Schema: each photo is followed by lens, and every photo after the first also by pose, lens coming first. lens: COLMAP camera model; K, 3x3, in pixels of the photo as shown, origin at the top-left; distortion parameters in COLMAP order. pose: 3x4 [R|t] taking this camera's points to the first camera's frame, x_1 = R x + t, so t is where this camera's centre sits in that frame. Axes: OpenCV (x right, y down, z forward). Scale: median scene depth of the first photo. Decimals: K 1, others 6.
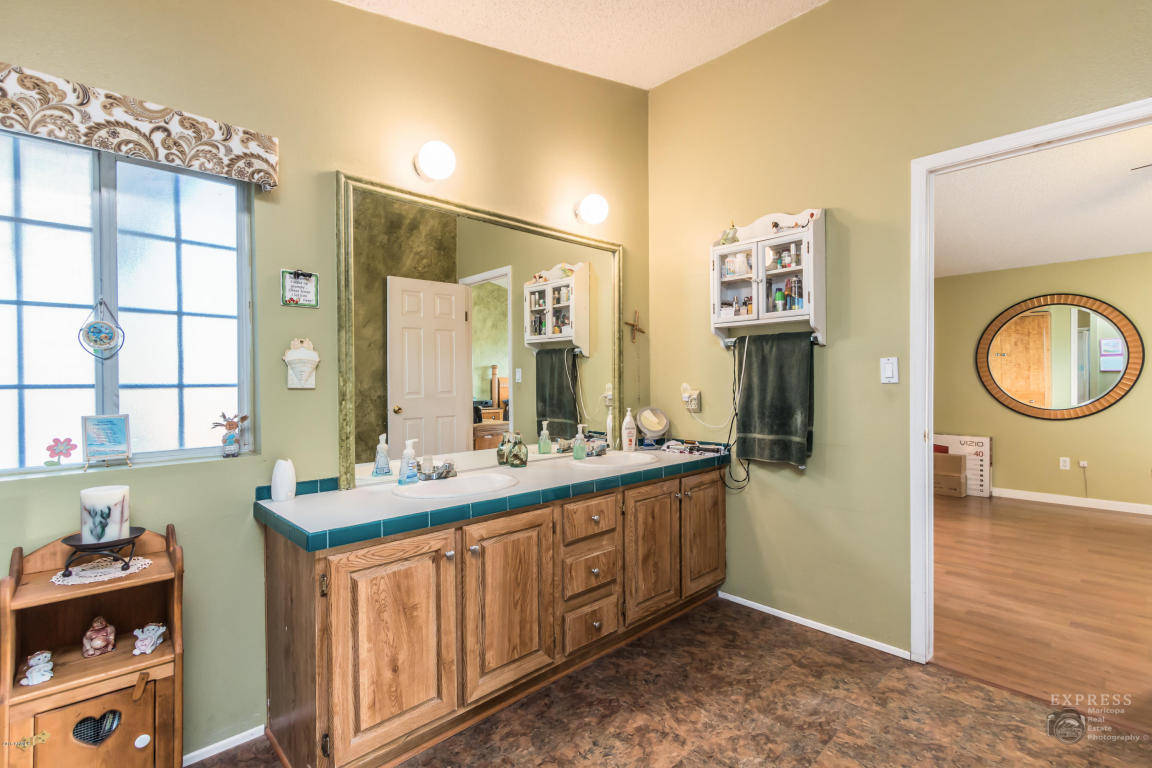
lens RADIAL K [[528.8, 0, 582.6], [0, 528.8, 382.9], [0, 0, 1]] dist [0.002823, -0.001249]
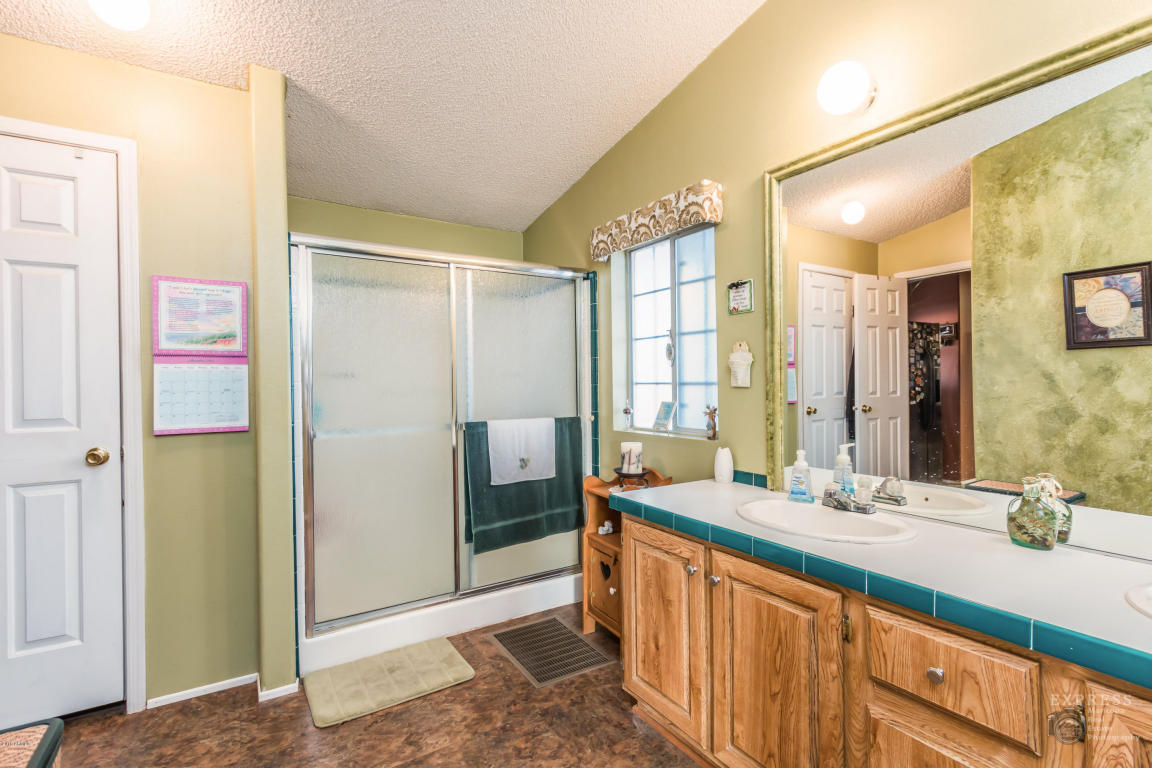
lens RADIAL K [[528.8, 0, 582.6], [0, 528.8, 382.9], [0, 0, 1]] dist [0.002823, -0.001249]
pose [[-0.188502, 0.011277, -0.982008, 0.680580], [0.005452, 0.999931, 0.010437, -0.012696], [0.982058, -0.003386, -0.188550, 0.975062]]
